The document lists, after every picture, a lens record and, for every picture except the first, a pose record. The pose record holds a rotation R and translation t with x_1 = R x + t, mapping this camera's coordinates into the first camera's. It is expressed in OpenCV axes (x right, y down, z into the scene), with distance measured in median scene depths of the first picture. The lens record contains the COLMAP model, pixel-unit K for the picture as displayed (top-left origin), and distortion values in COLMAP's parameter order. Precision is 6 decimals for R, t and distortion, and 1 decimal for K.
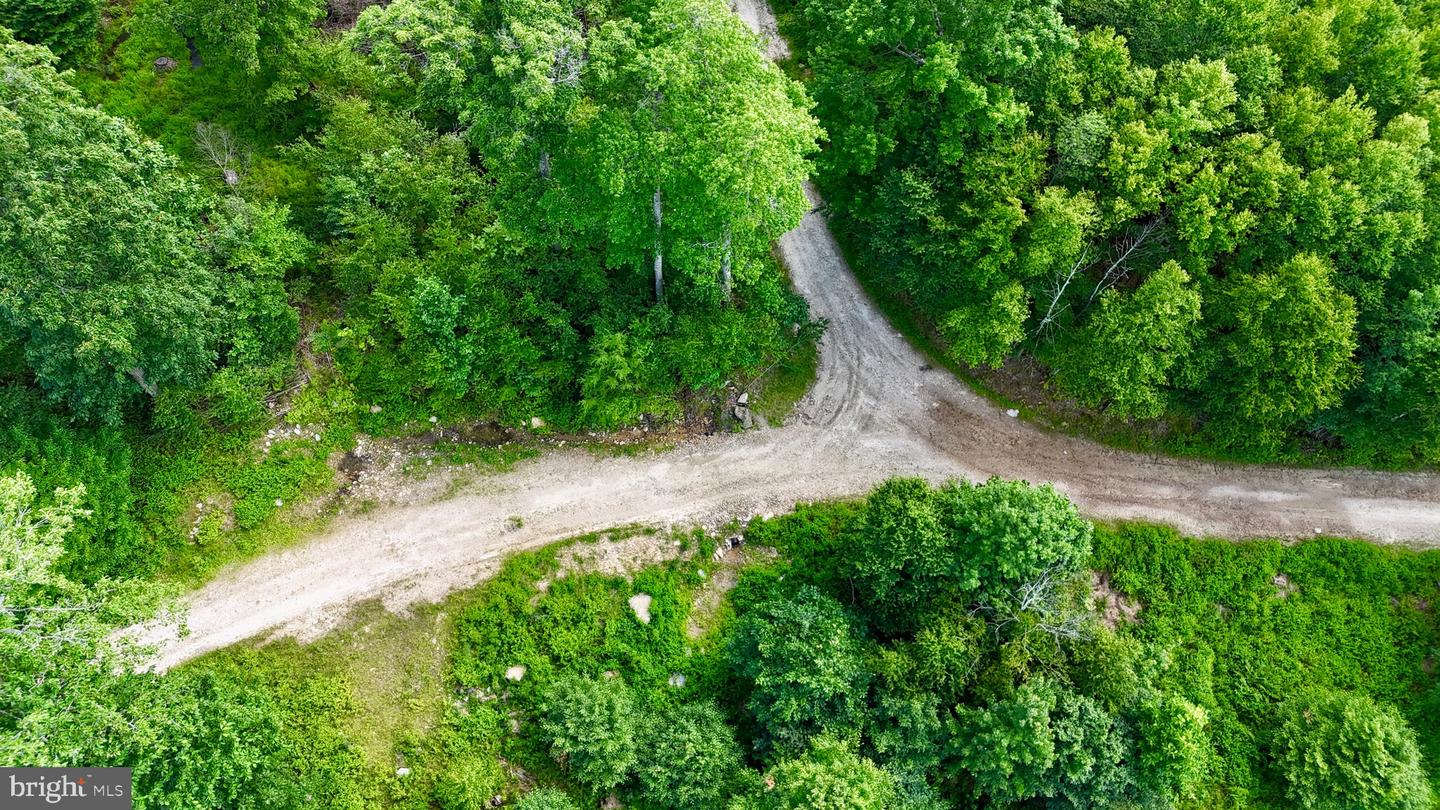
lens RADIAL K [[1055.9, 0, 724.6], [0, 1055.9, 402.0], [0, 0, 1]] dist [0.067394, -0.028760]
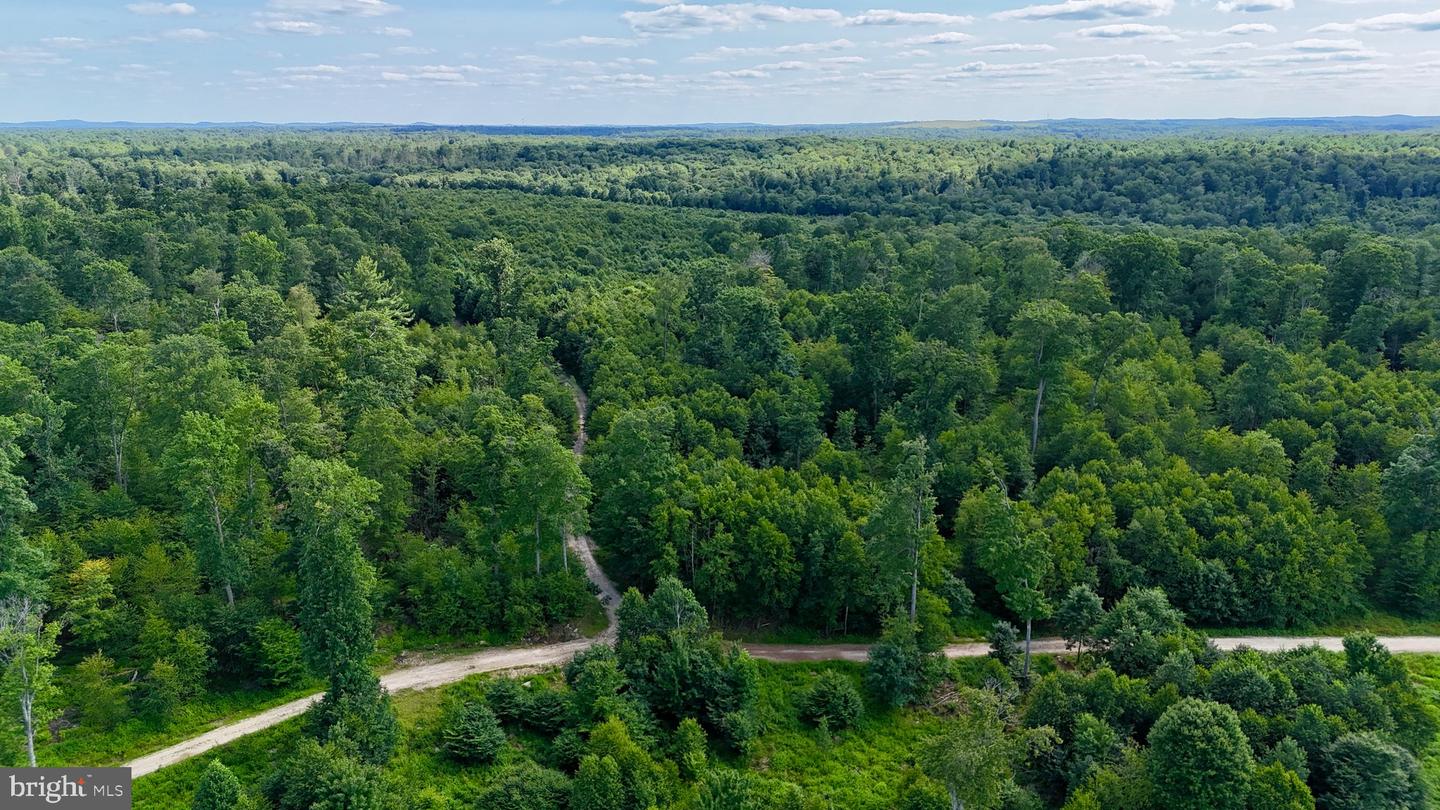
lens RADIAL K [[1055.9, 0, 723.4], [0, 1055.9, 391.0], [0, 0, 1]] dist [0.067394, -0.028760]
pose [[0.993390, -0.052699, 0.101975, 0.136544], [0.111266, 0.660422, -0.742606, 1.478406], [-0.028212, 0.749043, 0.661920, -0.970397]]
